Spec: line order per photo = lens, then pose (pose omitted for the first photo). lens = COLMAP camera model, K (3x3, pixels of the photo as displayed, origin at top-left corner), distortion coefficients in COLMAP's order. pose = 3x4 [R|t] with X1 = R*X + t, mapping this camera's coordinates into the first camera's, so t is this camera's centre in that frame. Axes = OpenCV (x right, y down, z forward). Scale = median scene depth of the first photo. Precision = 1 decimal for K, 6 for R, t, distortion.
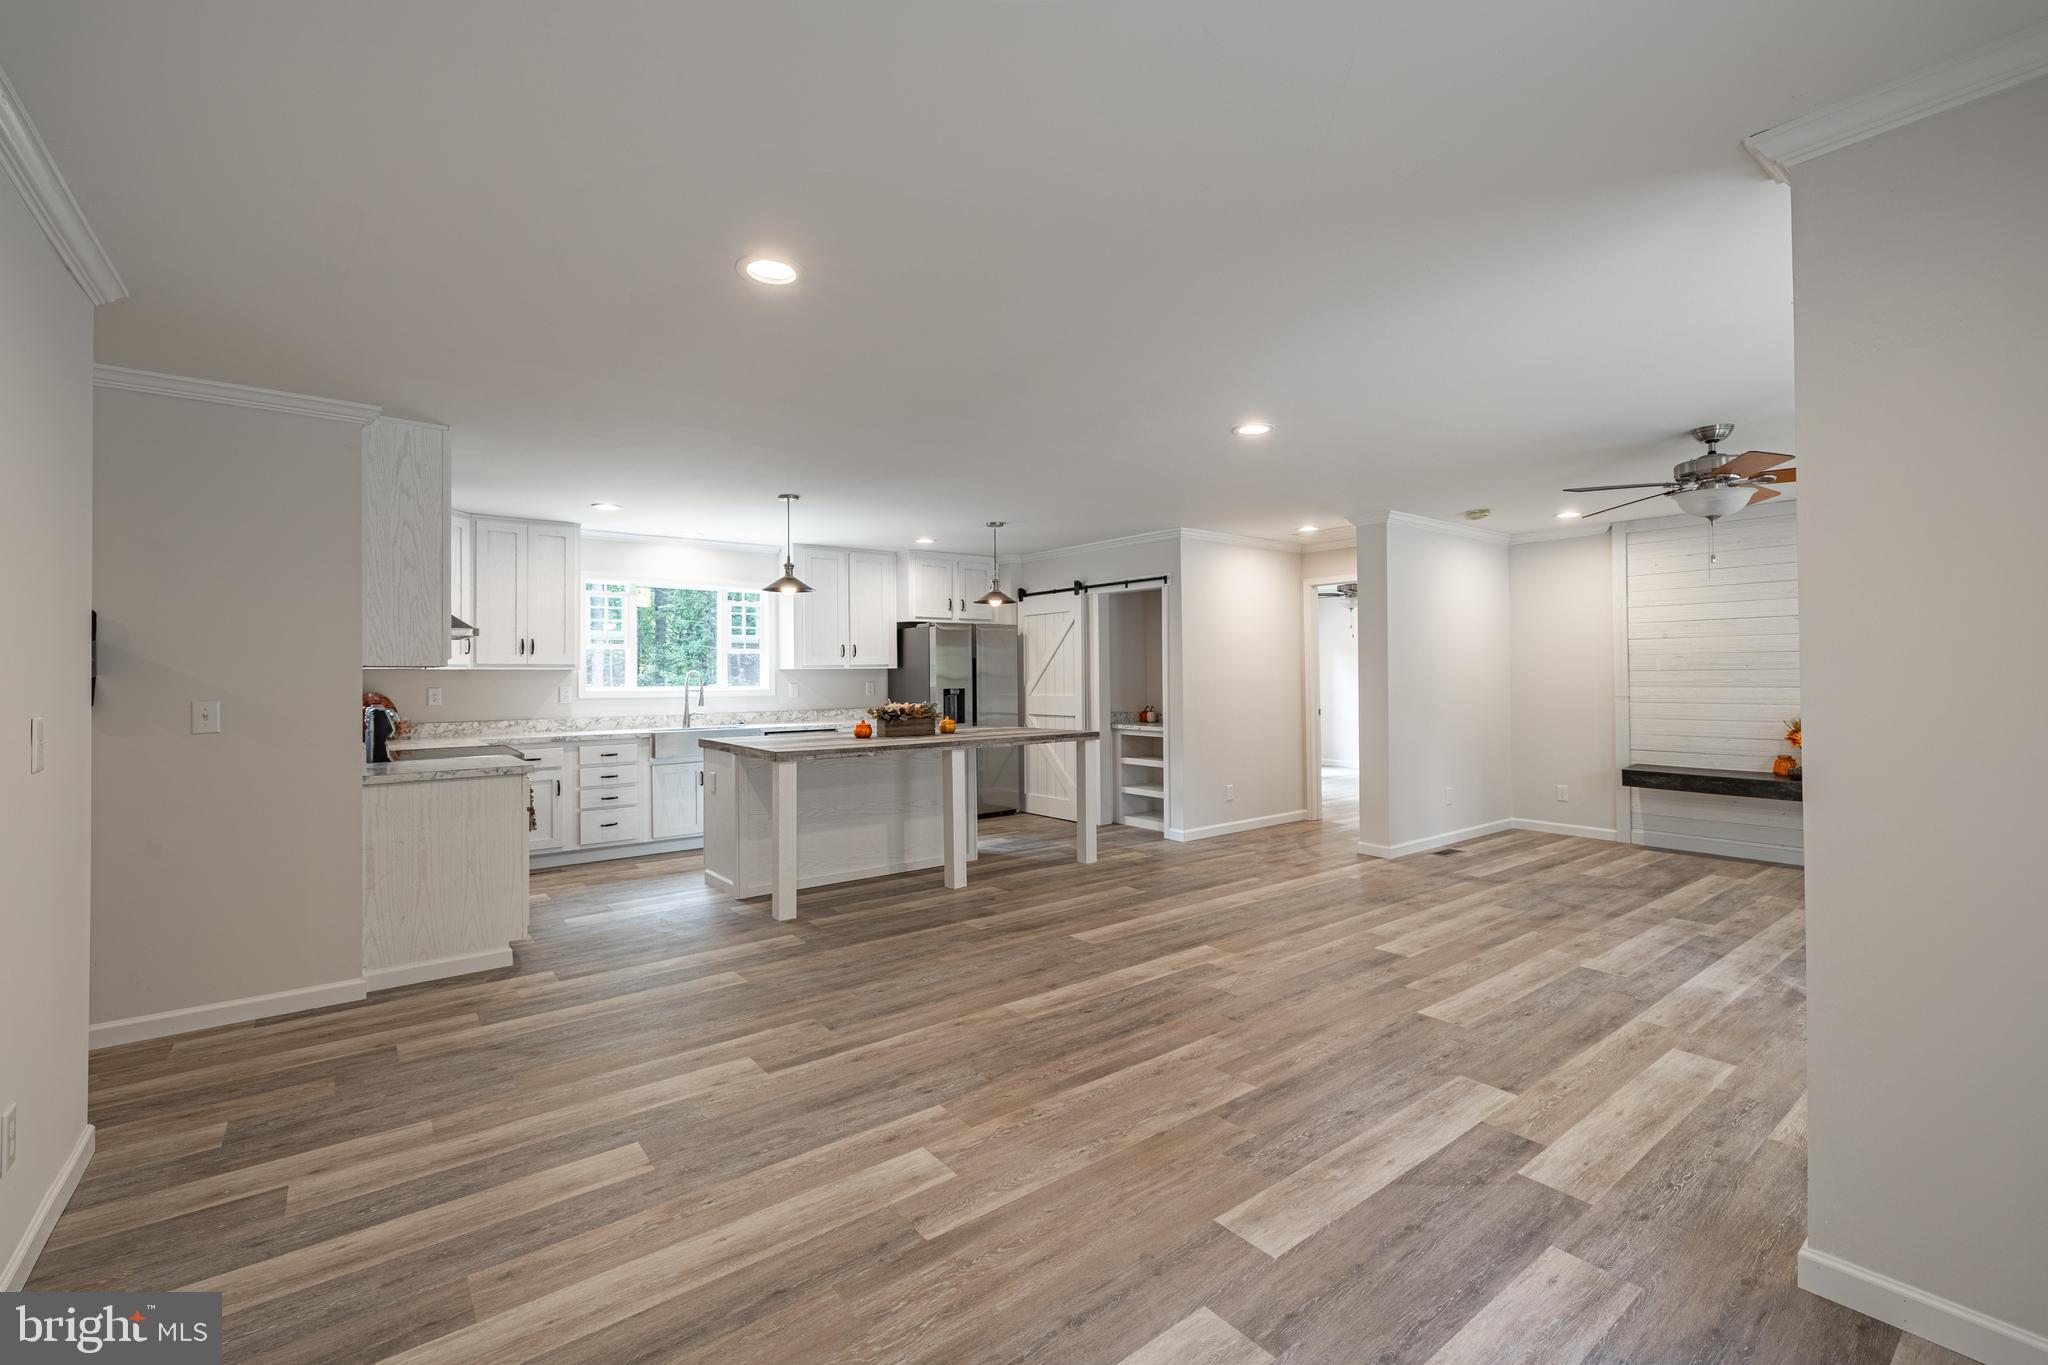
lens RADIAL K [[874.5, 0, 1025.1], [0, 874.5, 668.2], [0, 0, 1]] dist [0.006092, -0.000448]
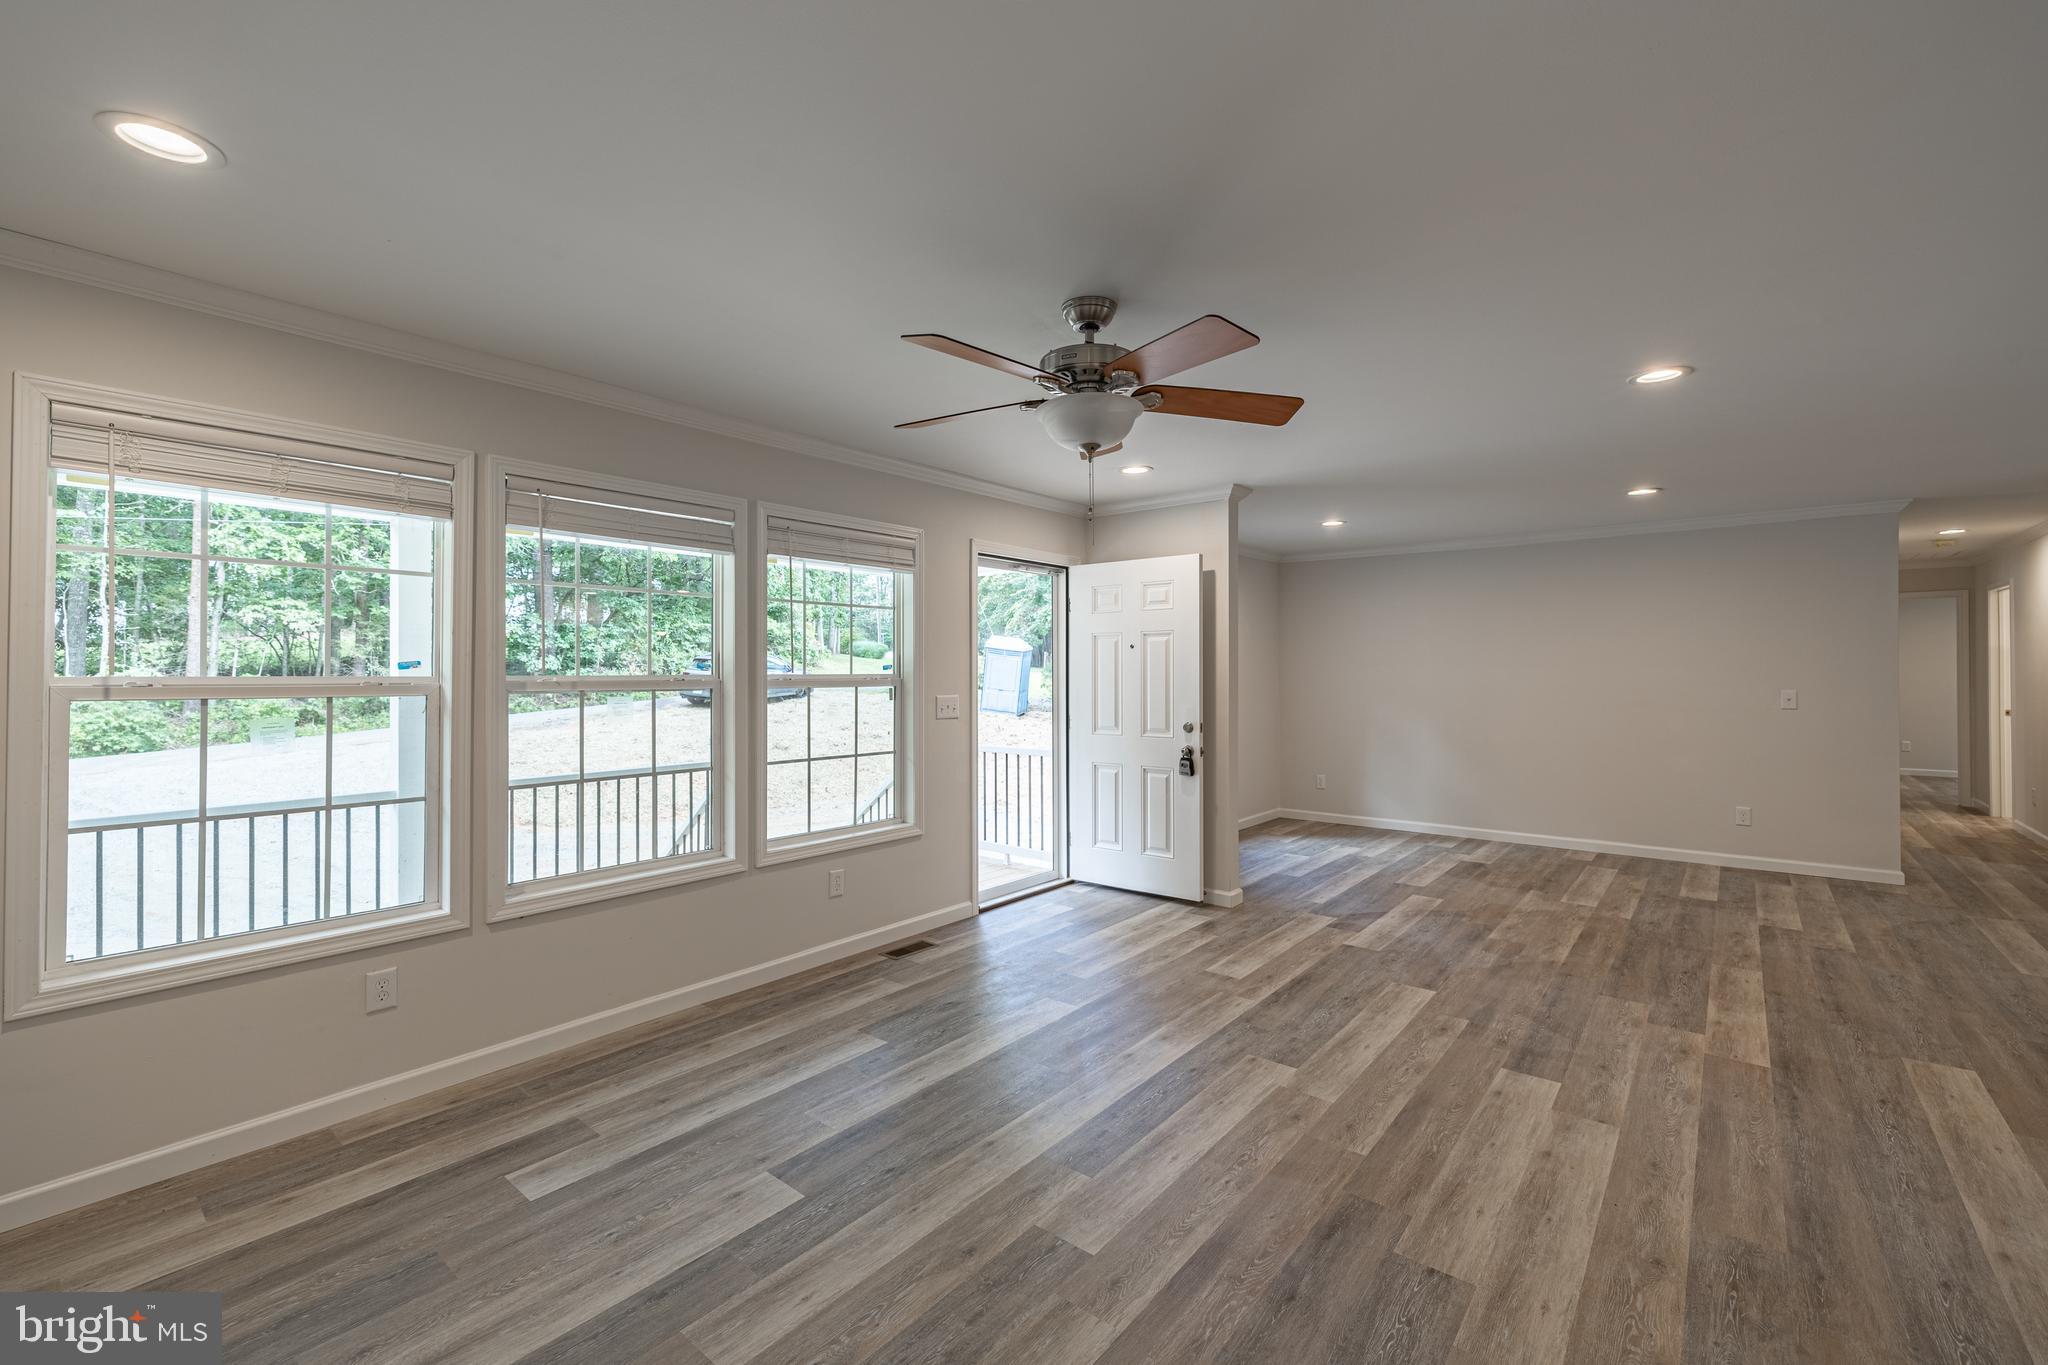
lens RADIAL K [[855.8, 0, 1025.1], [0, 855.8, 667.1], [0, 0, 1]] dist [0.002087, 0.000092]
pose [[-0.976085, 0.009428, -0.217183, 1.156095], [0.012612, 0.999832, -0.013278, -0.008940], [0.217021, -0.015700, -0.976041, 1.902176]]
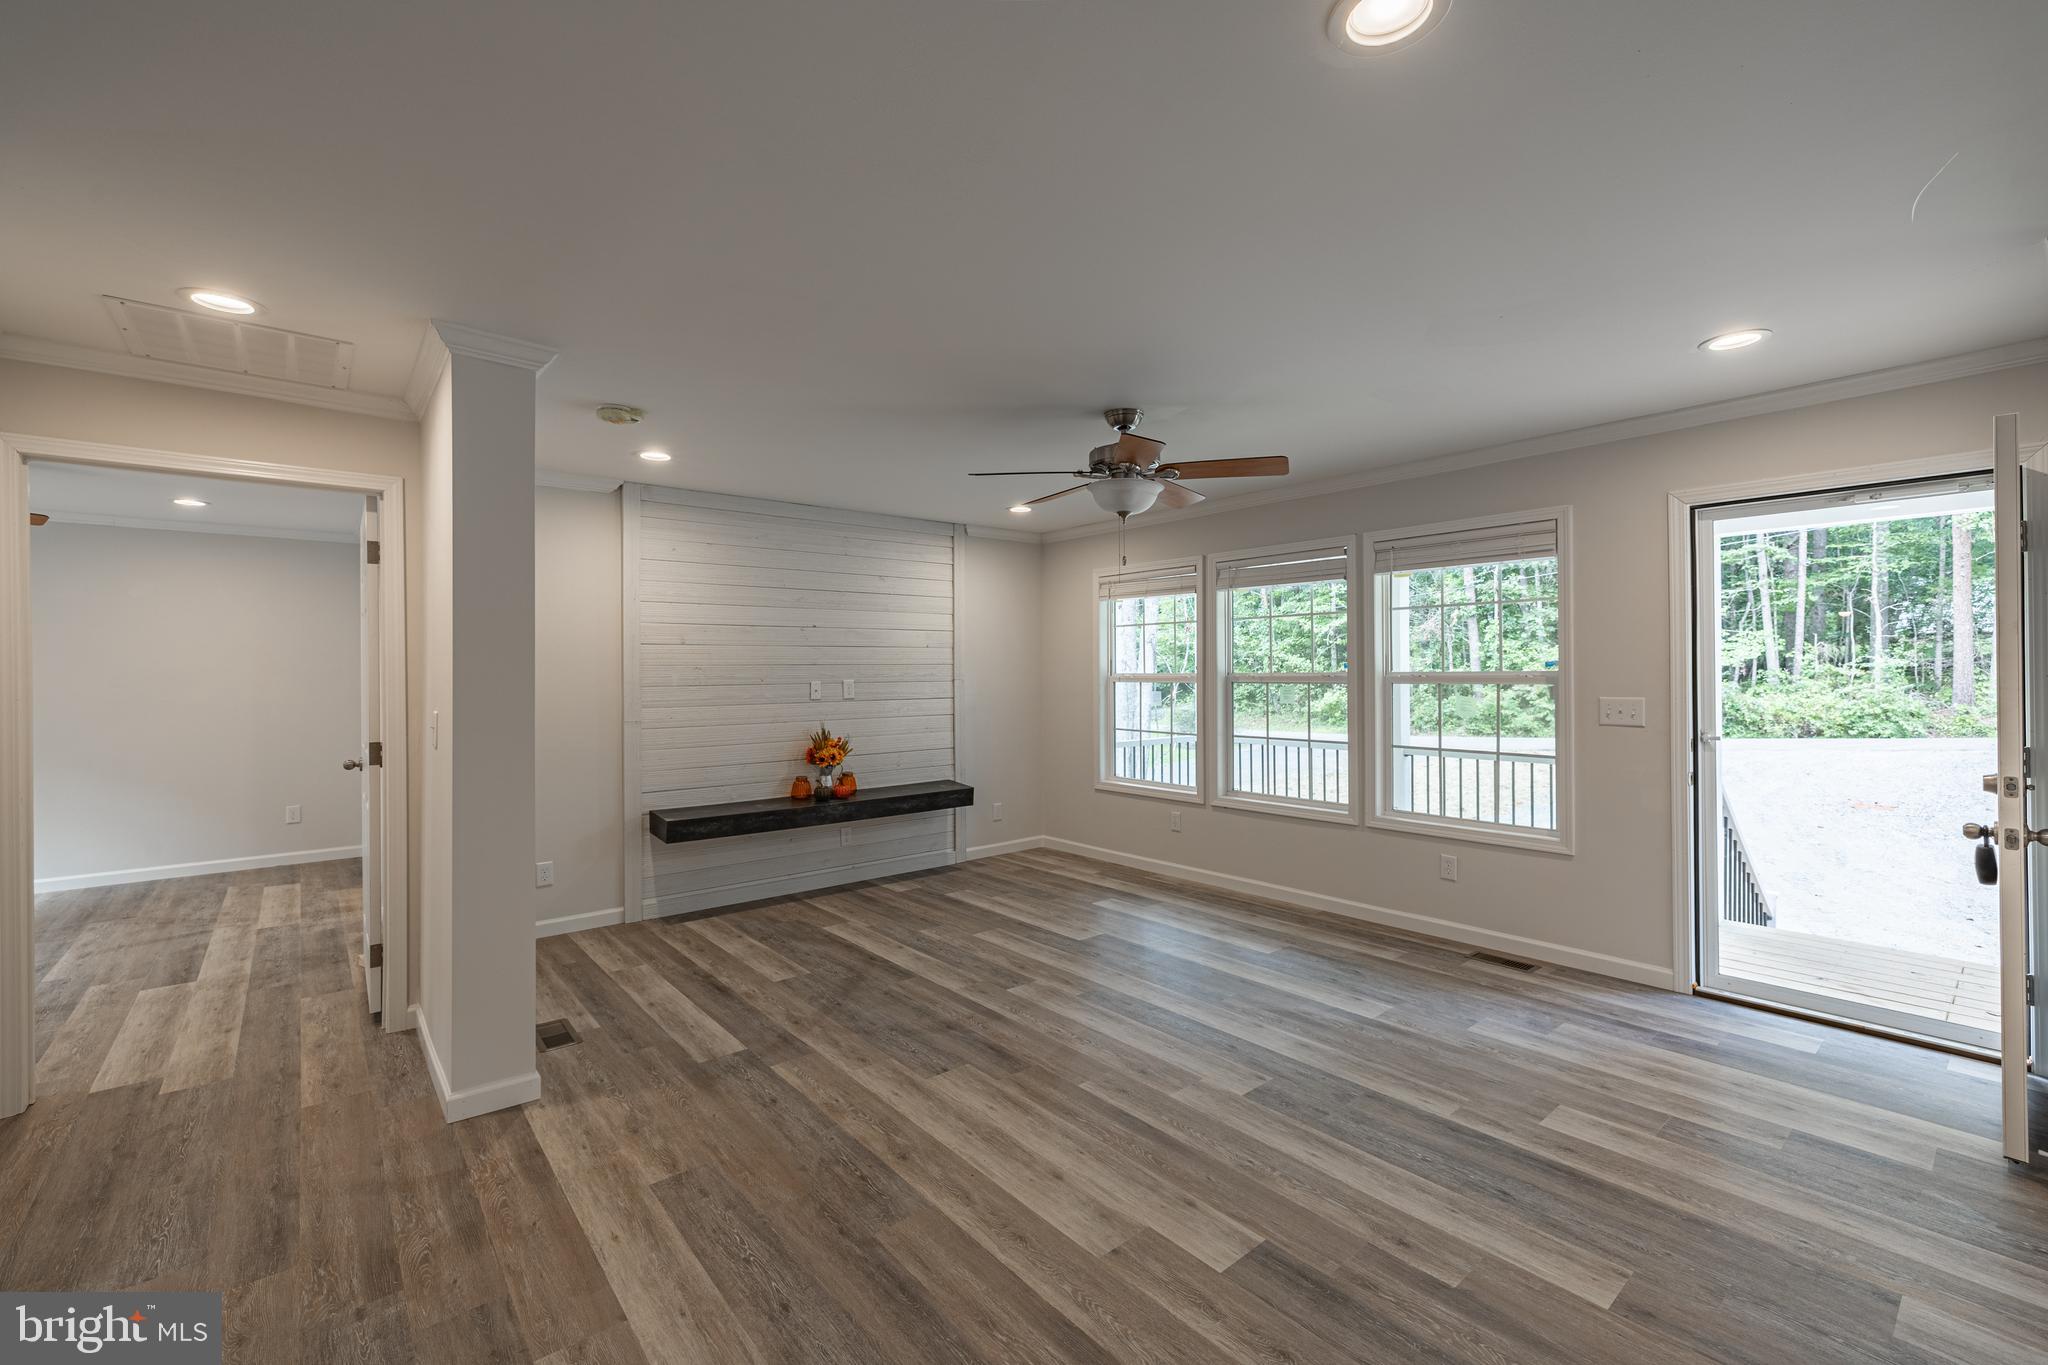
lens RADIAL K [[855.8, 0, 1025.1], [0, 855.8, 667.1], [0, 0, 1]] dist [0.002087, 0.000092]
pose [[-0.036719, 0.014745, 0.999217, -0.085617], [-0.000705, 0.999891, -0.014781, -0.005680], [-0.999325, -0.001247, -0.036705, 1.356435]]
